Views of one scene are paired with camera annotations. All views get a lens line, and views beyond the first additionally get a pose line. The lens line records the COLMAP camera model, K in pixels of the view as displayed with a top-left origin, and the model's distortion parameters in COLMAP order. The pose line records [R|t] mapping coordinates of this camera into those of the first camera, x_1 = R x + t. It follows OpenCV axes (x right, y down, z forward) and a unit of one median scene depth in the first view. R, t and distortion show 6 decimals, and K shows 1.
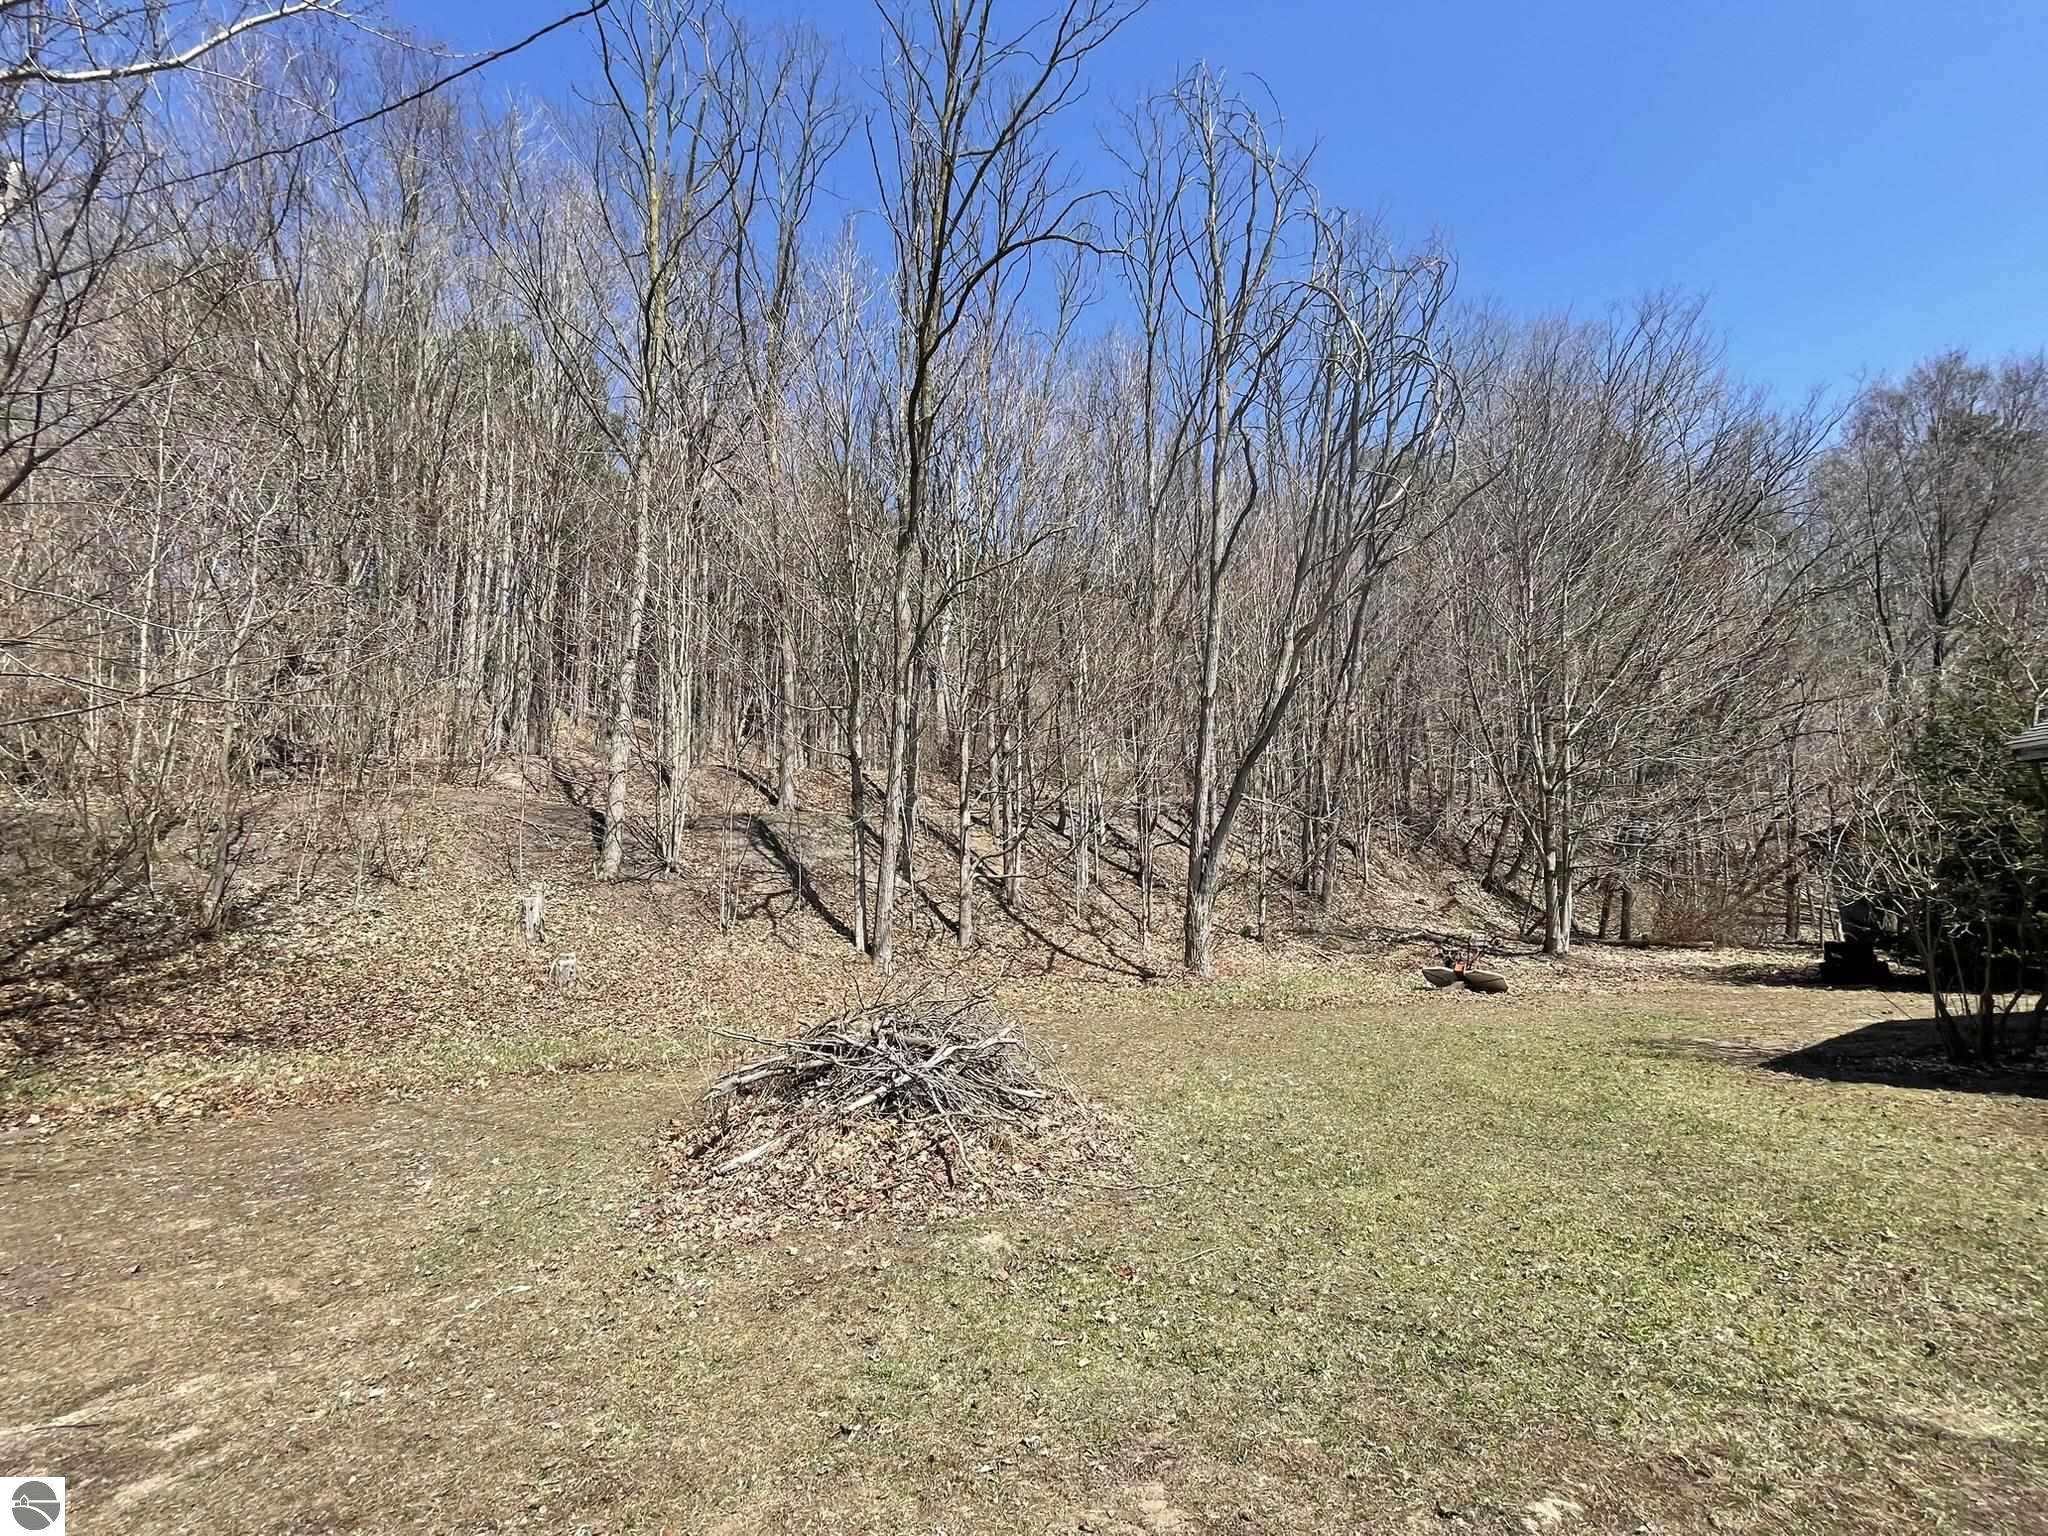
lens RADIAL K [[844.0, 0, 1024.0], [0, 844.0, 768.0], [0, 0, 1]] dist [-0.005202, 0.000038]
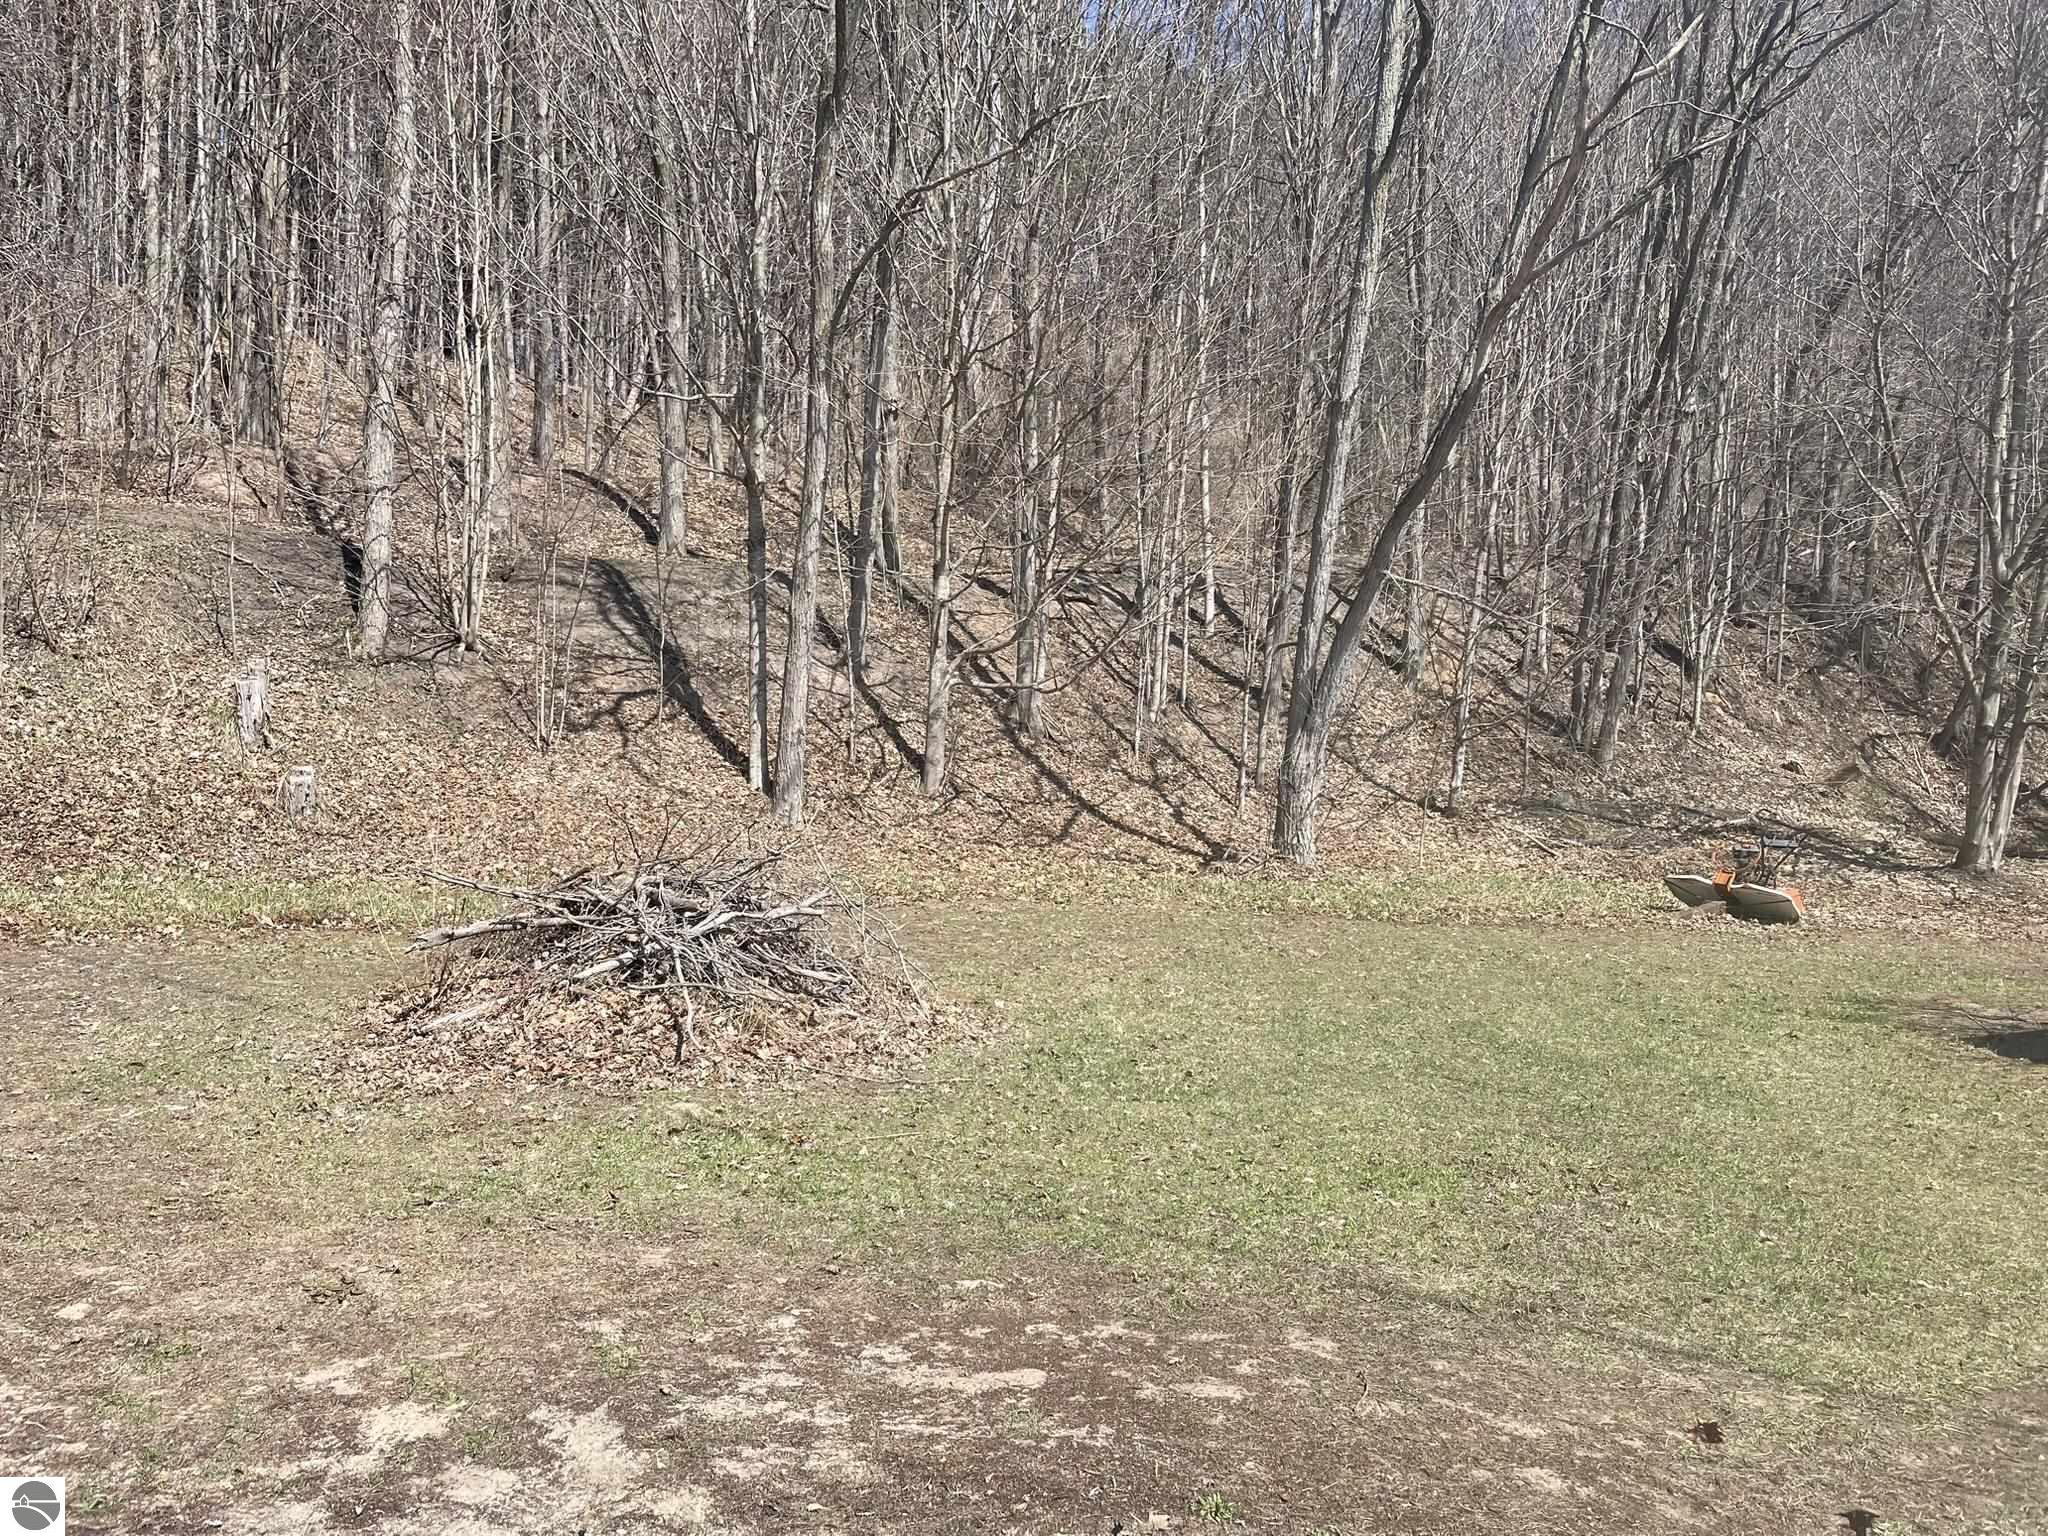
lens RADIAL K [[1573.8, 0, 1024.0], [0, 1573.8, 768.0], [0, 0, 1]] dist [0.096259, -0.138693]
pose [[0.993423, 0.059786, -0.097650, 0.119739], [-0.040395, 0.981015, 0.189678, -0.033703], [0.107137, -0.184486, 0.976978, -0.140823]]
